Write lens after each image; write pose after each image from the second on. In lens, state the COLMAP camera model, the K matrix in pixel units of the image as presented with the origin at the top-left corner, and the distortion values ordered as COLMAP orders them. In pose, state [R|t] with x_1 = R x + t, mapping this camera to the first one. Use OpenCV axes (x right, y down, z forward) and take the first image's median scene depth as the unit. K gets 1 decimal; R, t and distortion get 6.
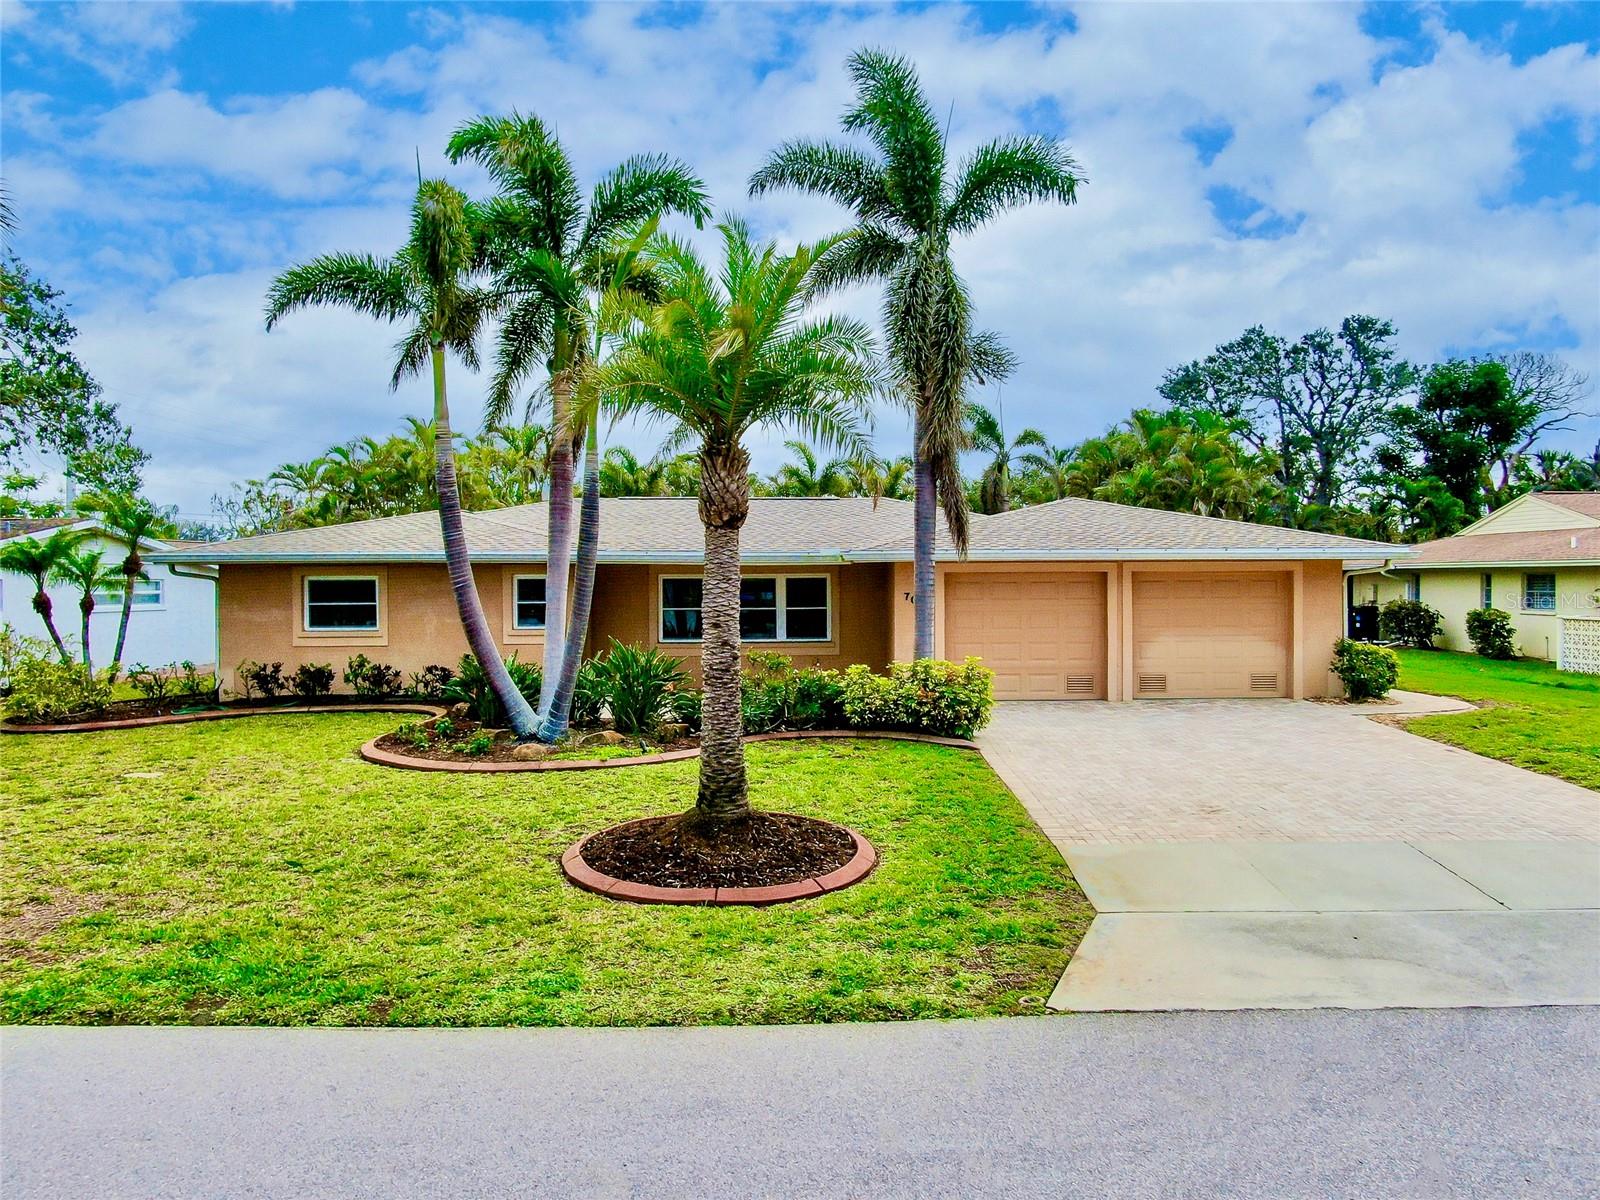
lens RADIAL K [[1127.2, 0, 803.0], [0, 1127.2, 598.4], [0, 0, 1]] dist [-0.018185, 0.002324]
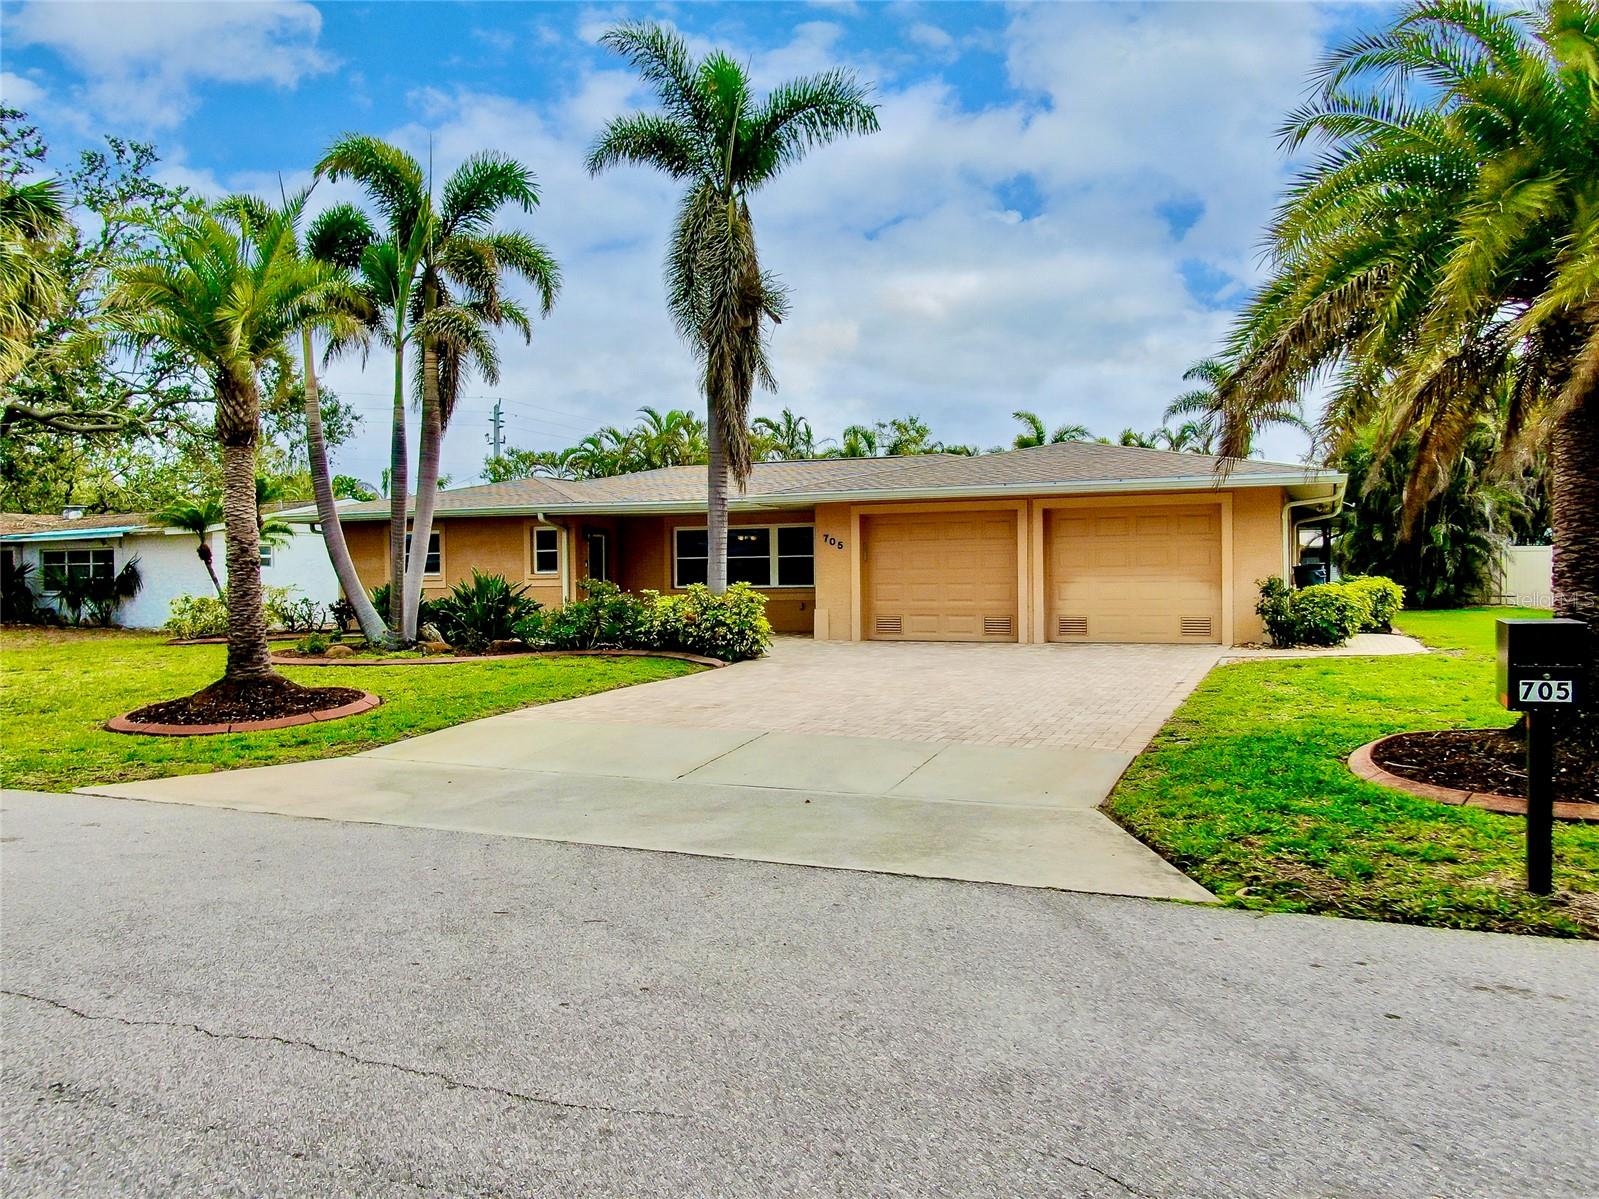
lens RADIAL K [[1094.2, 0, 830.5], [0, 1094.2, 601.6], [0, 0, 1]] dist [-0.013190, -0.002178]
pose [[0.927347, 0.004679, -0.374174, 0.595194], [-0.000625, 0.999940, 0.010956, 0.056906], [0.374203, -0.009926, 0.927294, 0.080287]]
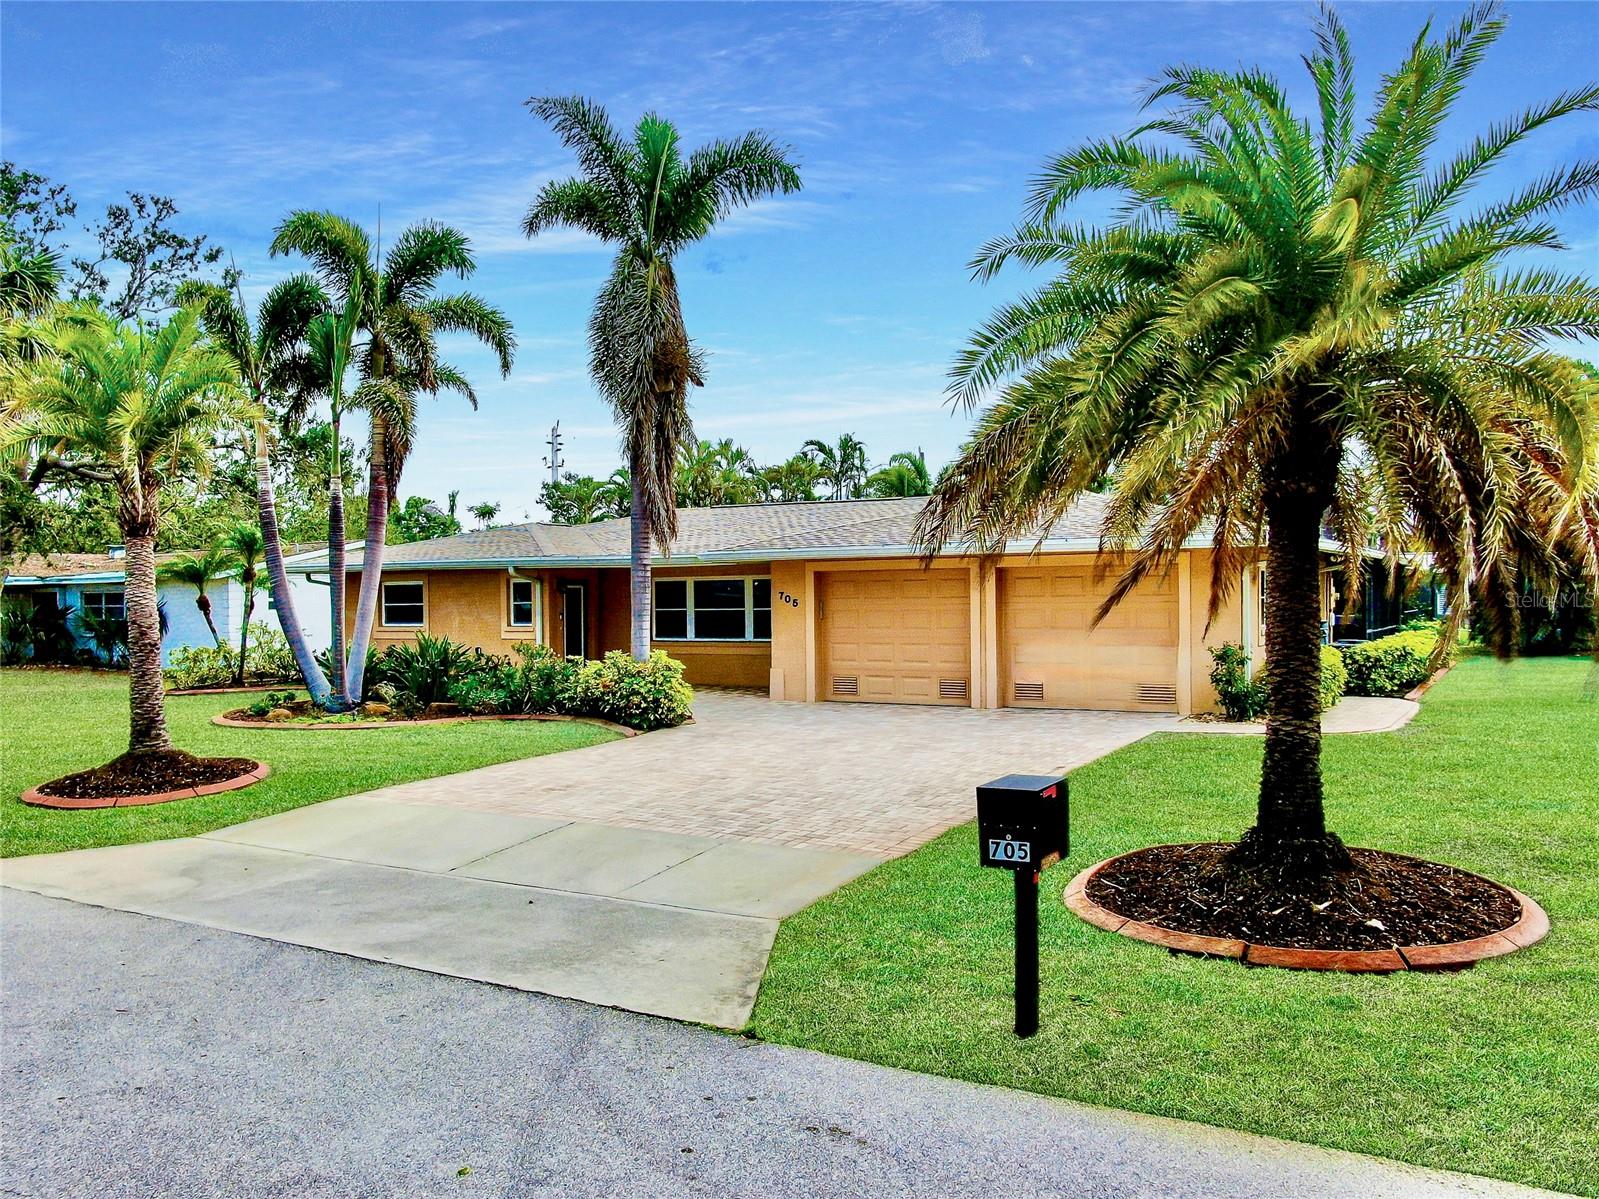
lens RADIAL K [[1193.5, 0, 796.7], [0, 1193.5, 624.4], [0, 0, 1]] dist [-0.019601, 0.003662]
pose [[0.874531, 0.007081, -0.484918, 0.779611], [-0.001613, 0.999930, 0.011692, 0.014183], [0.484967, -0.009442, 0.874481, 0.092124]]
